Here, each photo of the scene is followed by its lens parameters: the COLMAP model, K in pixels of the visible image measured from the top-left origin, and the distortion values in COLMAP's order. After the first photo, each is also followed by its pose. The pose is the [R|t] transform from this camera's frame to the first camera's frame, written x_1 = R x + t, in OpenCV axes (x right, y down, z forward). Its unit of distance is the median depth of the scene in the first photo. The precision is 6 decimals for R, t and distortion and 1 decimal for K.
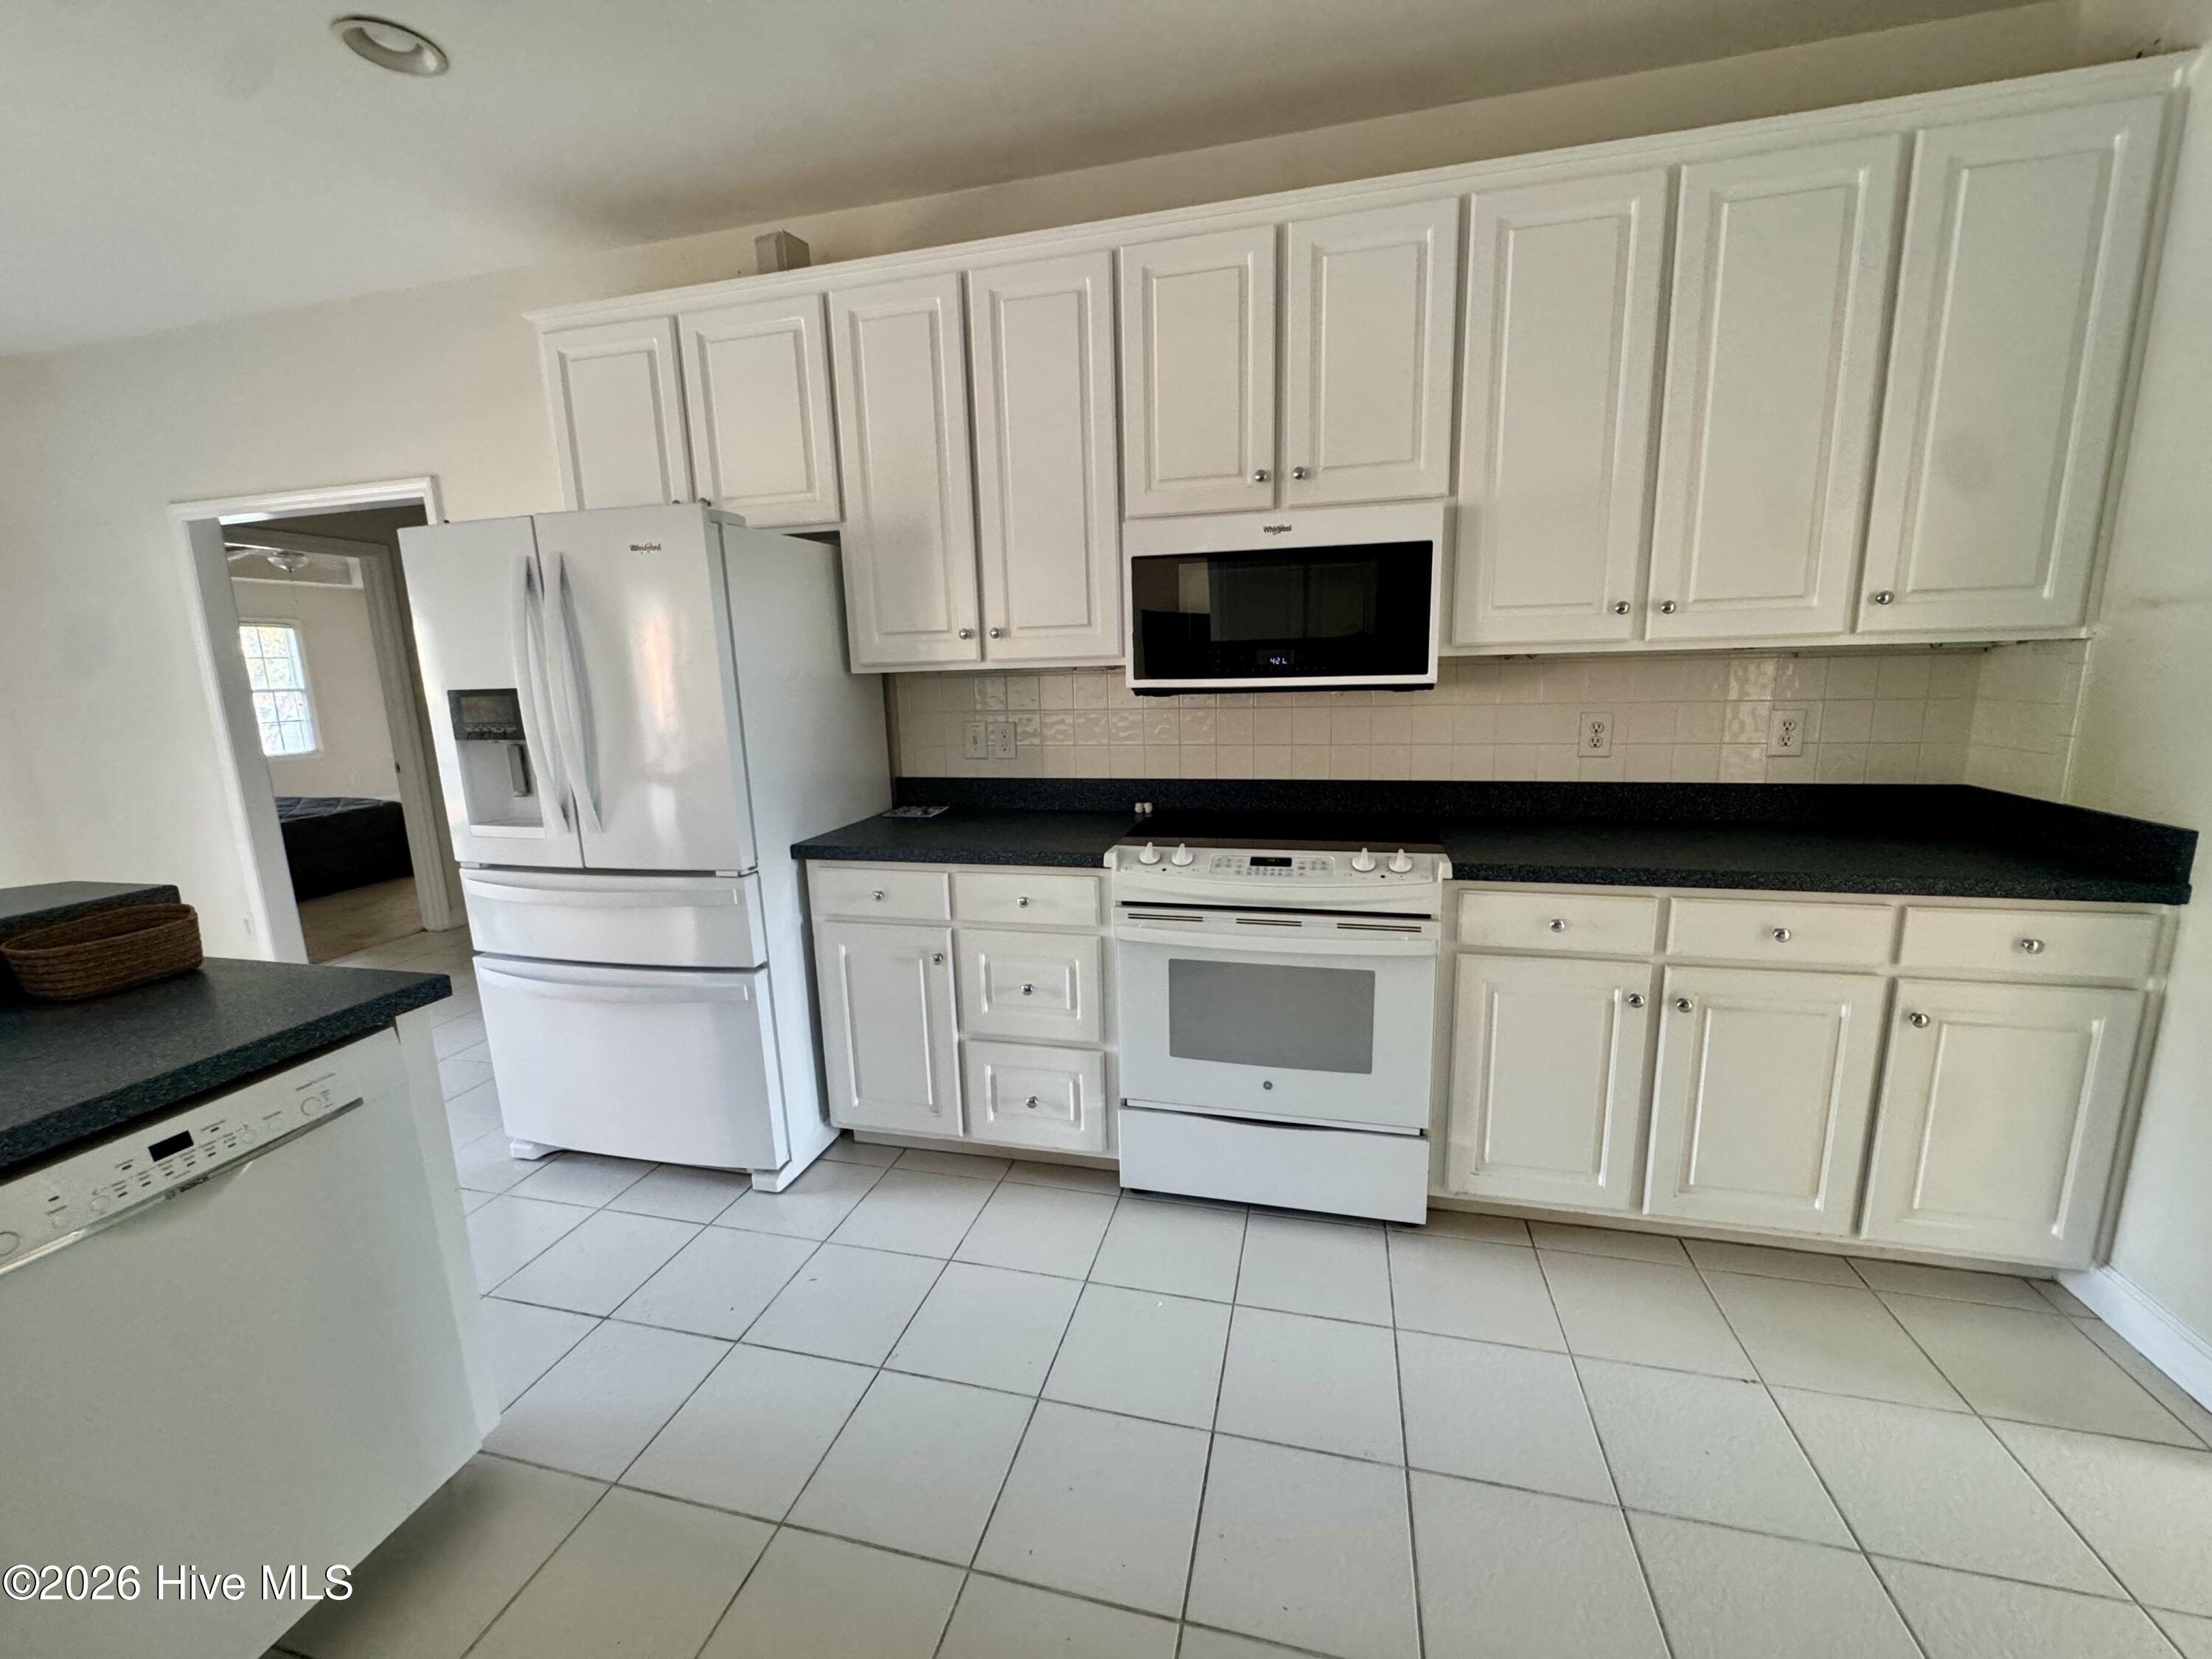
lens RADIAL K [[880.6, 0, 1095.8], [0, 880.6, 829.7], [0, 0, 1]] dist [-0.004727, 0.001002]
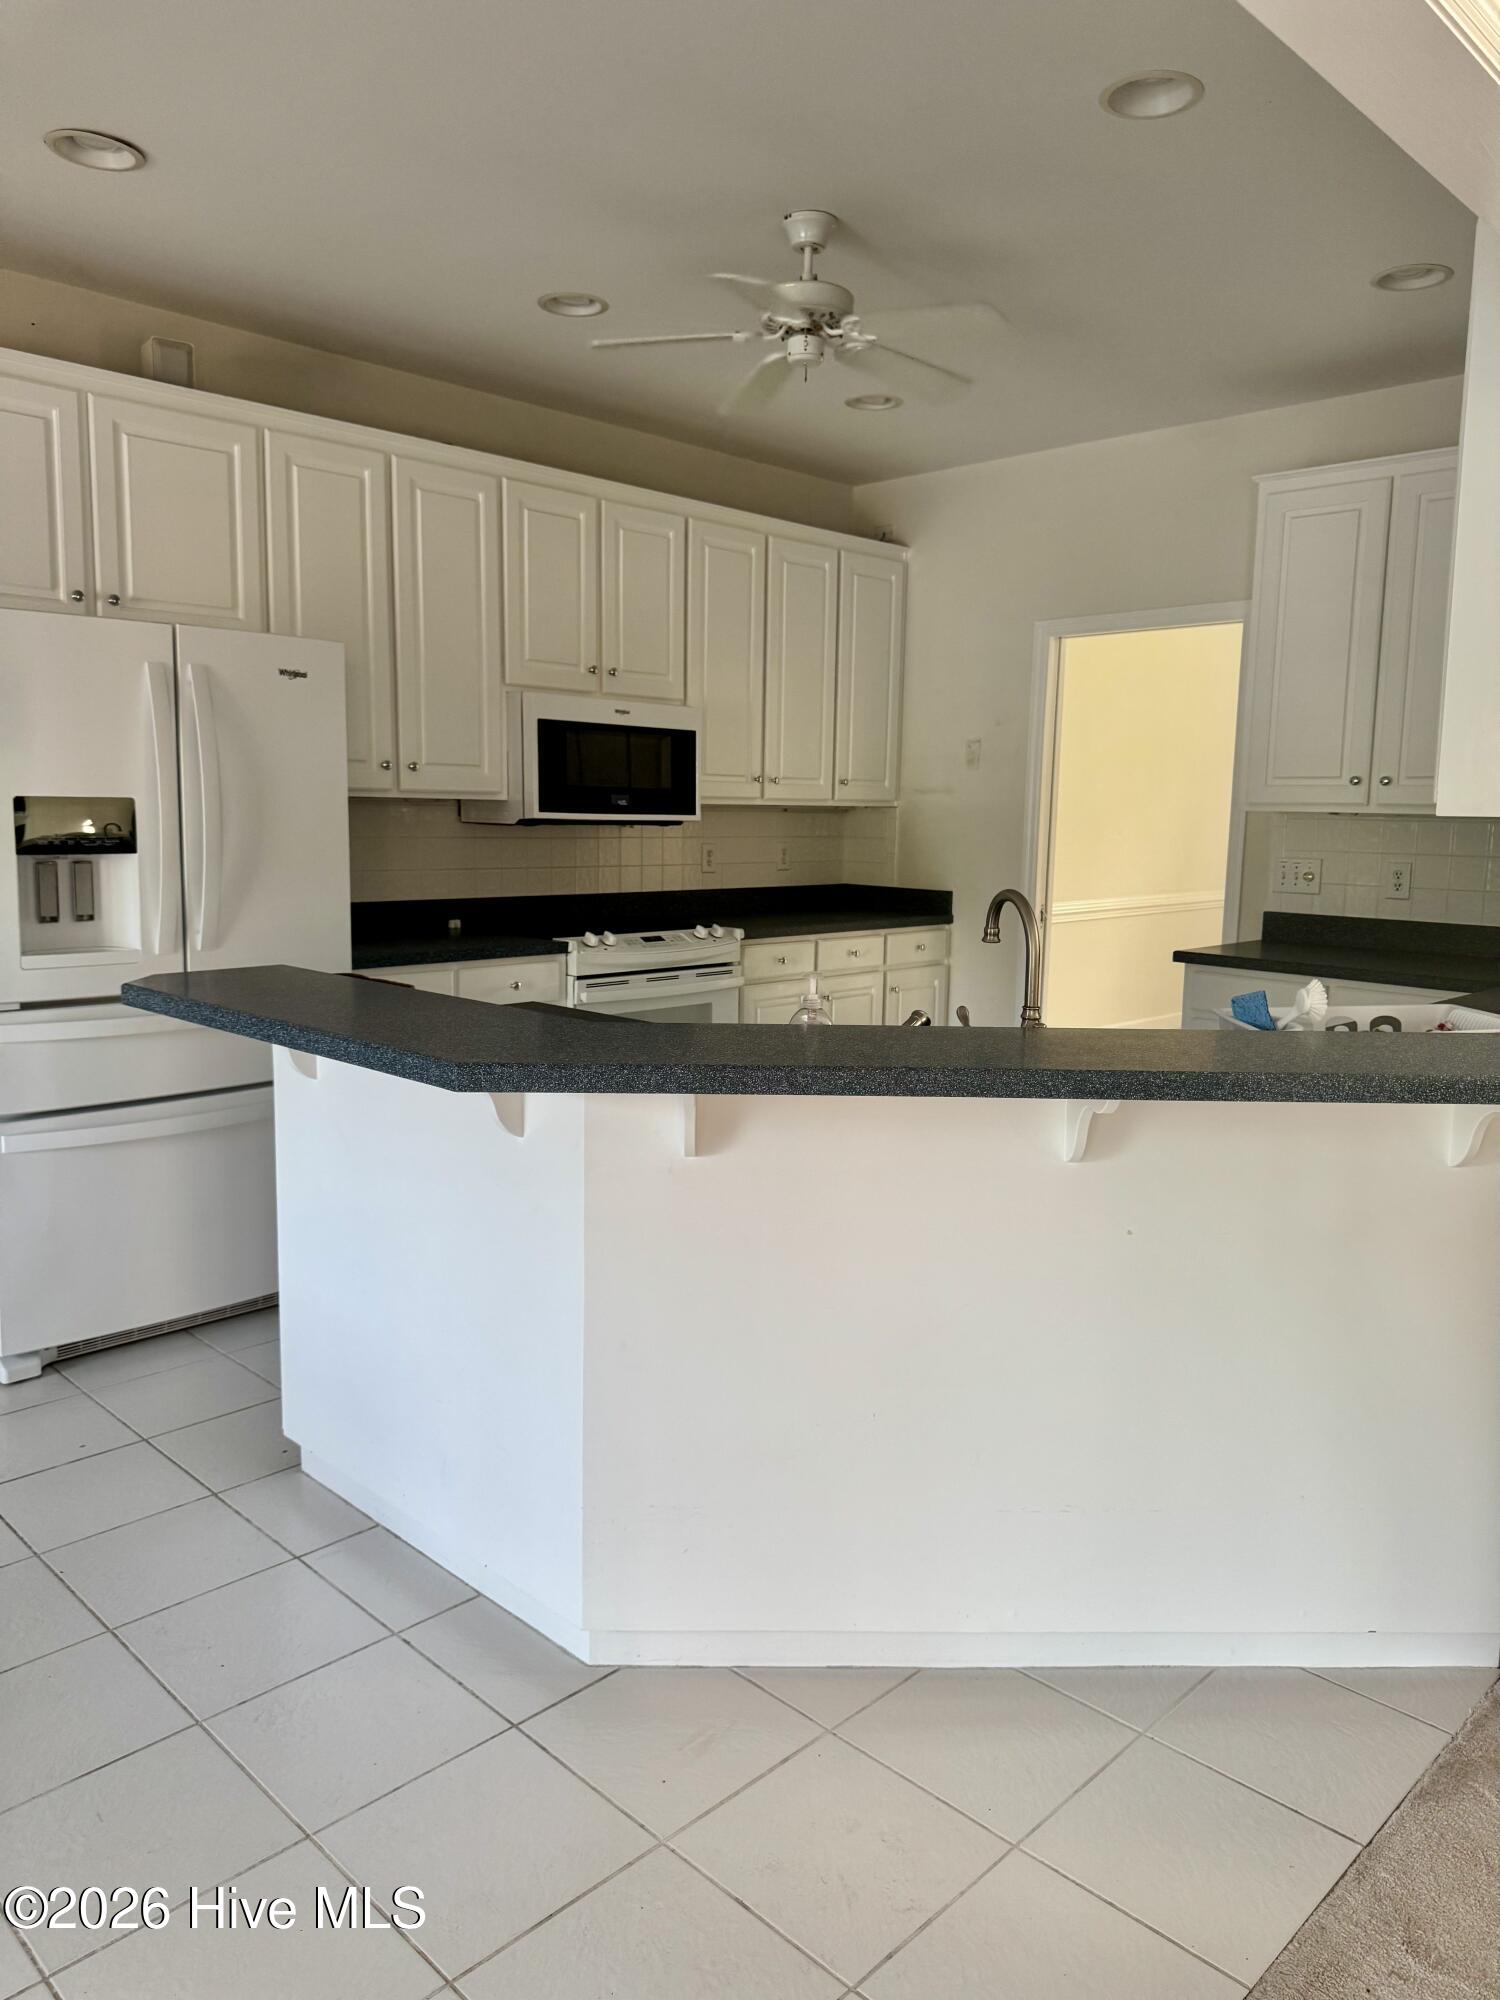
lens RADIAL K [[1422.2, 0, 746.3], [0, 1422.2, 1002.5], [0, 0, 1]] dist [0.054227, -0.014744]
pose [[0.500718, -0.083924, 0.861533, -1.784463], [0.125170, 0.991848, 0.023870, 0.104756], [-0.856513, 0.095886, 0.507141, -0.326150]]
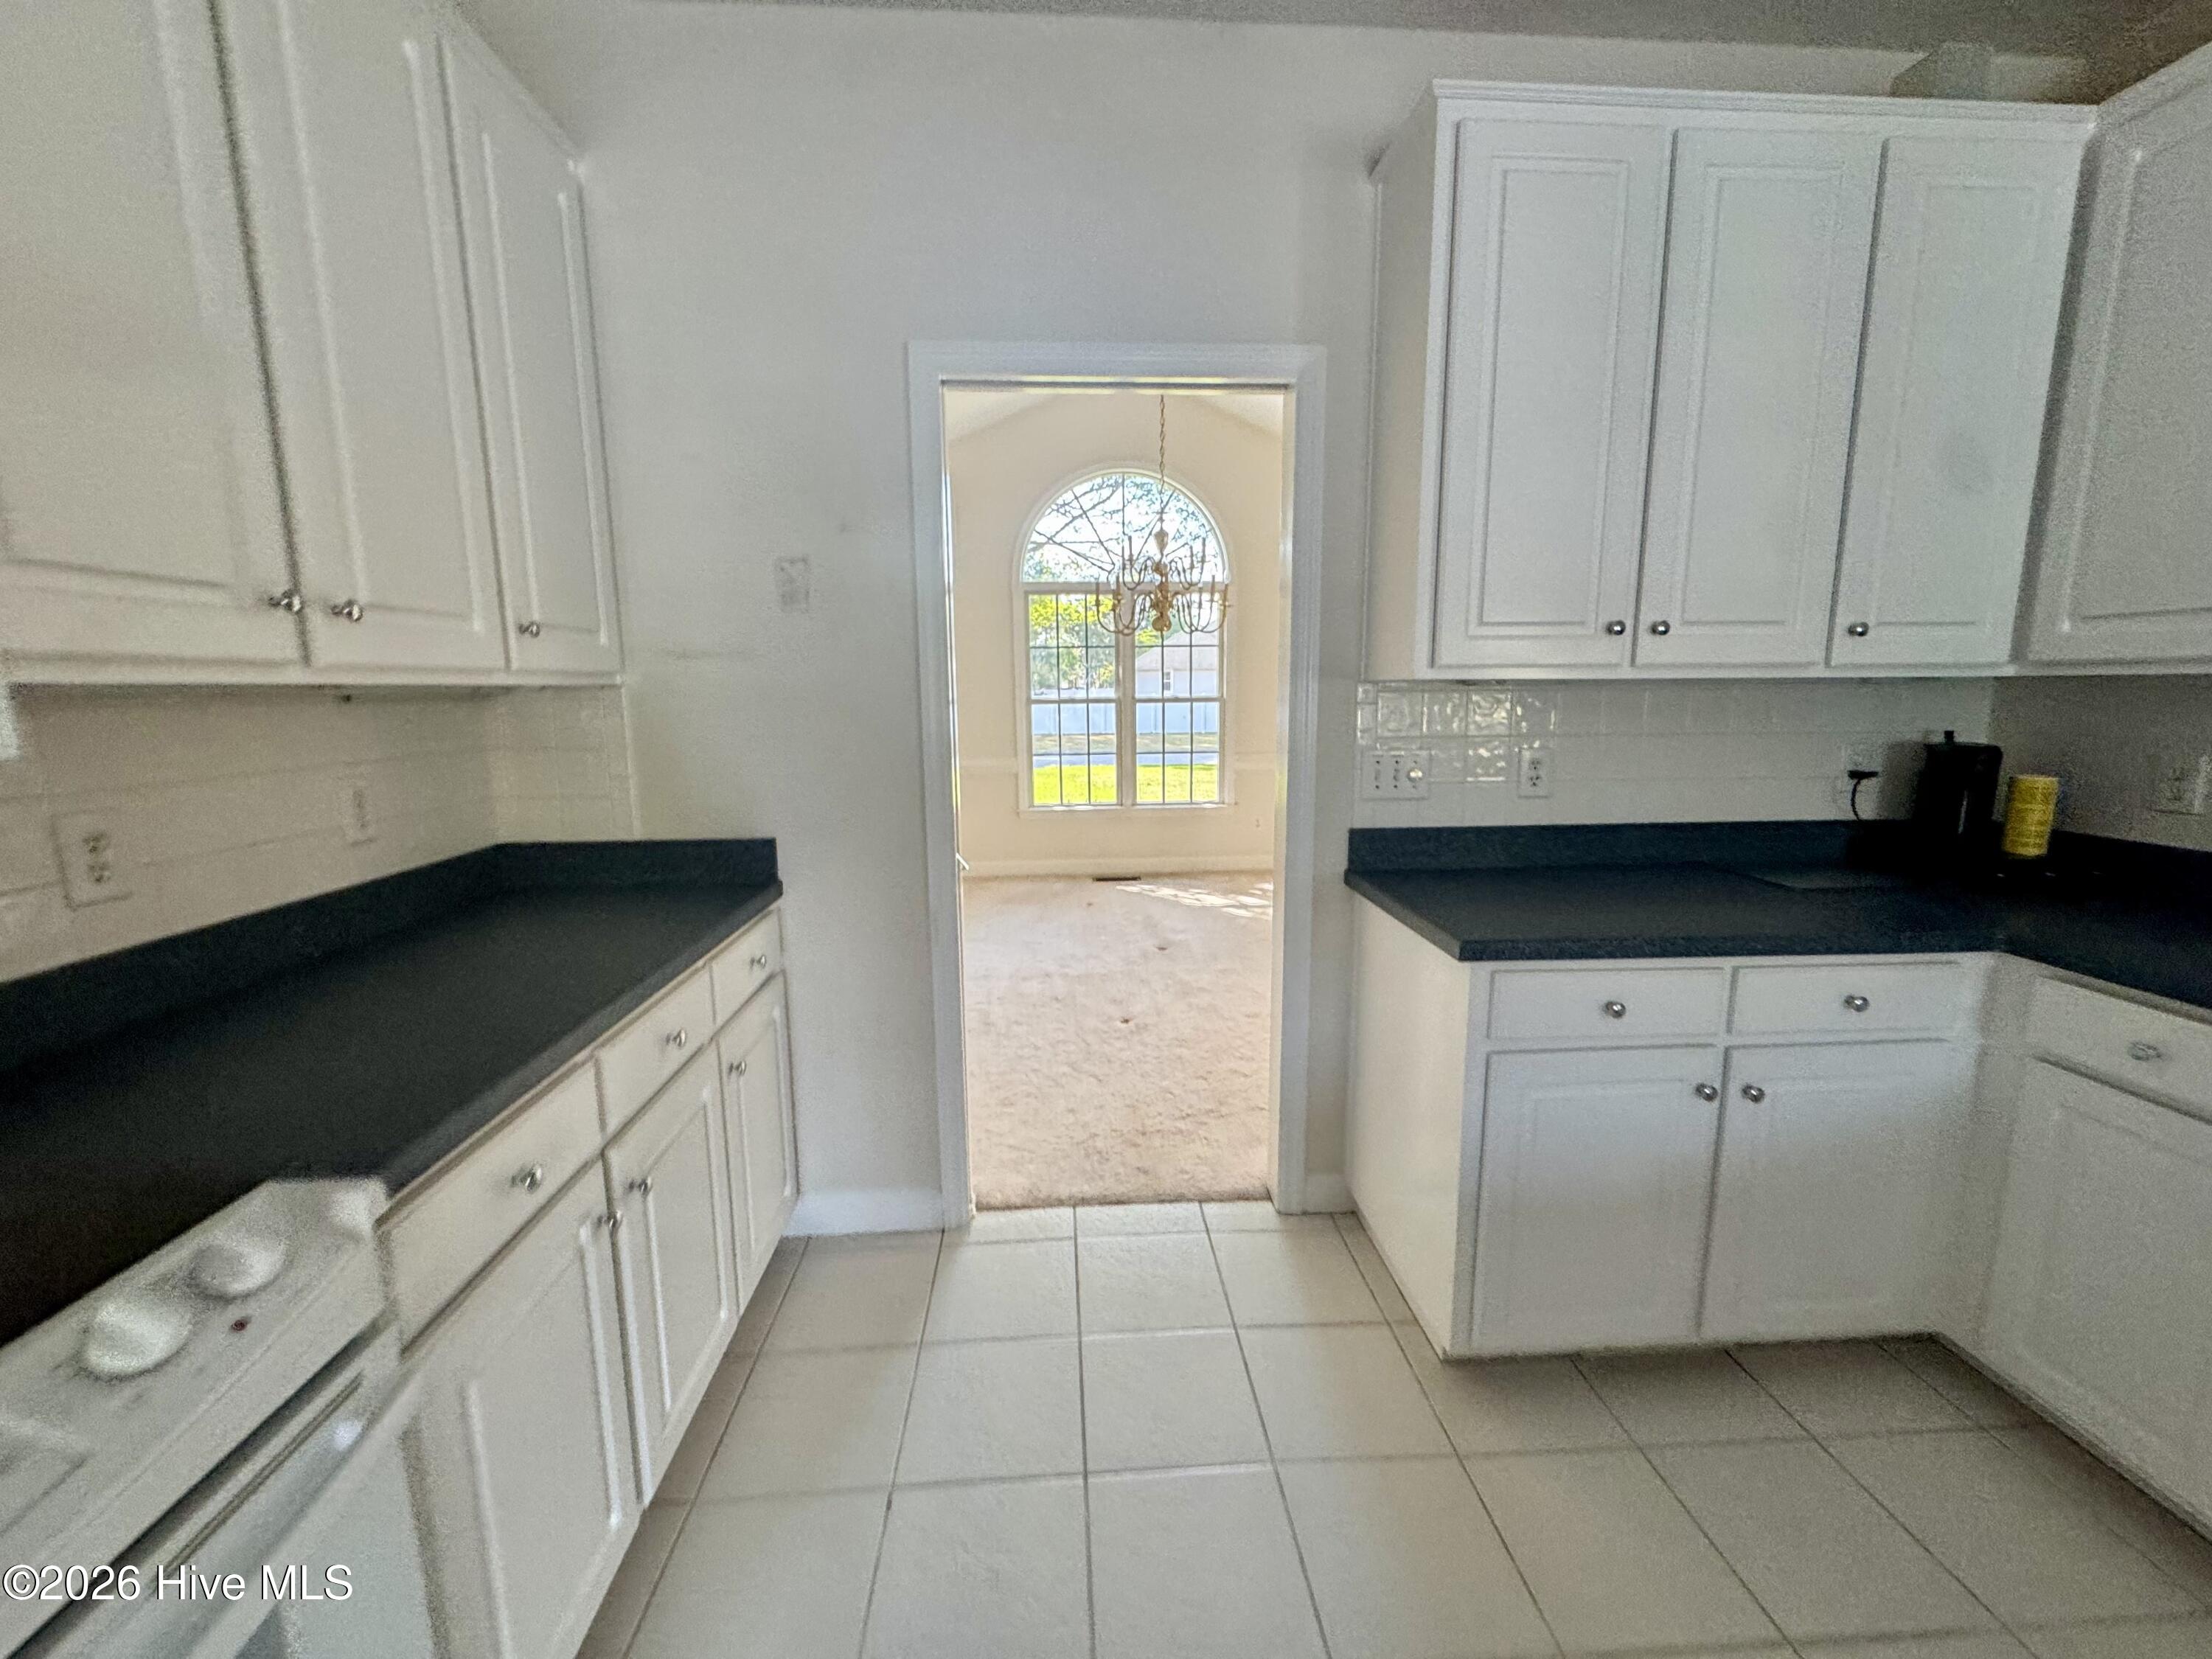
lens RADIAL K [[880.6, 0, 1100.5], [0, 880.6, 832.1], [0, 0, 1]] dist [-0.004727, 0.001002]
pose [[-0.311354, -0.125474, 0.941974, -0.064065], [0.185042, 0.964266, 0.189606, -0.126332], [-0.932104, 0.233339, -0.277011, 0.709955]]
